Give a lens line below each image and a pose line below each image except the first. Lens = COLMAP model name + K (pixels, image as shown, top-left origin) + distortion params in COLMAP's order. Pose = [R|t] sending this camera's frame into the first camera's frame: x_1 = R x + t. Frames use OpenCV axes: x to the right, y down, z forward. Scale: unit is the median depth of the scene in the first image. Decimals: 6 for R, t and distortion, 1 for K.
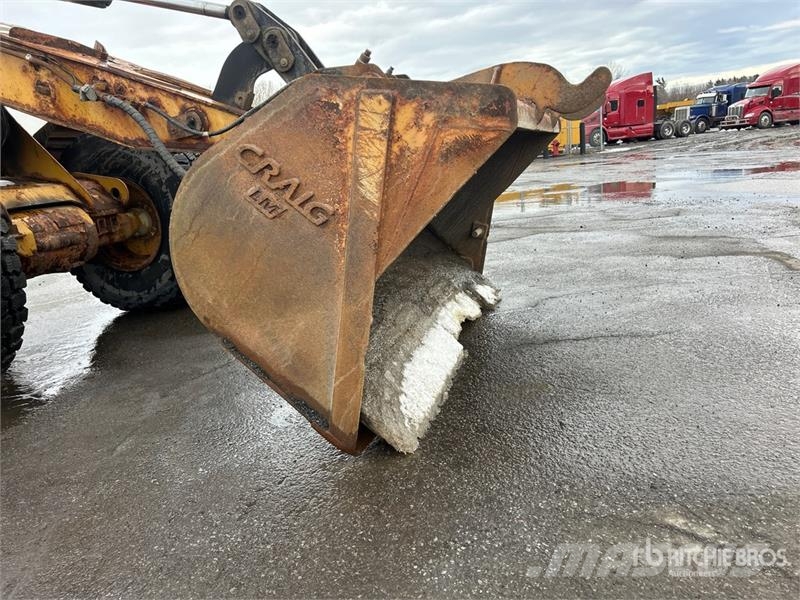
lens RADIAL K [[599.2, 0, 400.0], [0, 599.2, 300.0], [0, 0, 1]] dist [0.079615, -0.088817]
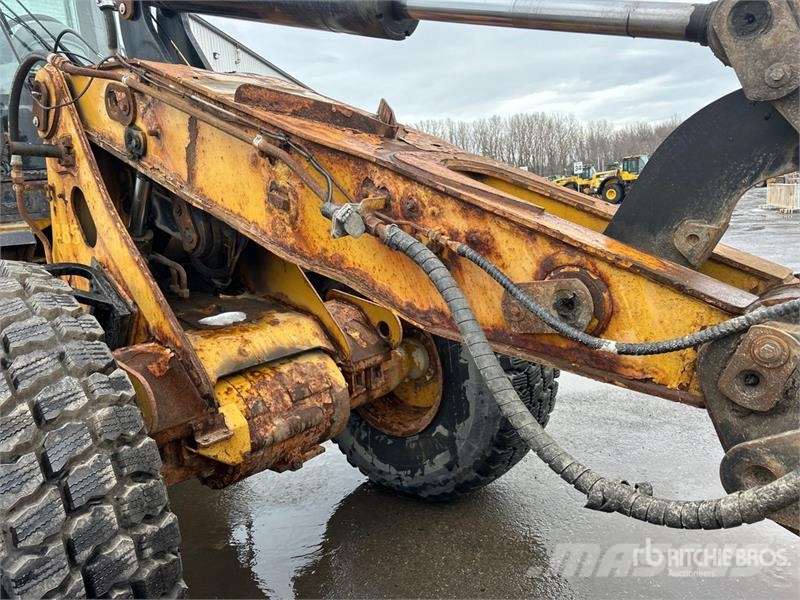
lens RADIAL K [[599.2, 0, 400.0], [0, 599.2, 300.0], [0, 0, 1]] dist [0.079615, -0.088817]
pose [[0.912314, 0.098128, -0.397560, -0.273146], [-0.114967, 0.993194, -0.018678, -0.262165], [0.393022, 0.062746, 0.917386, 0.568850]]
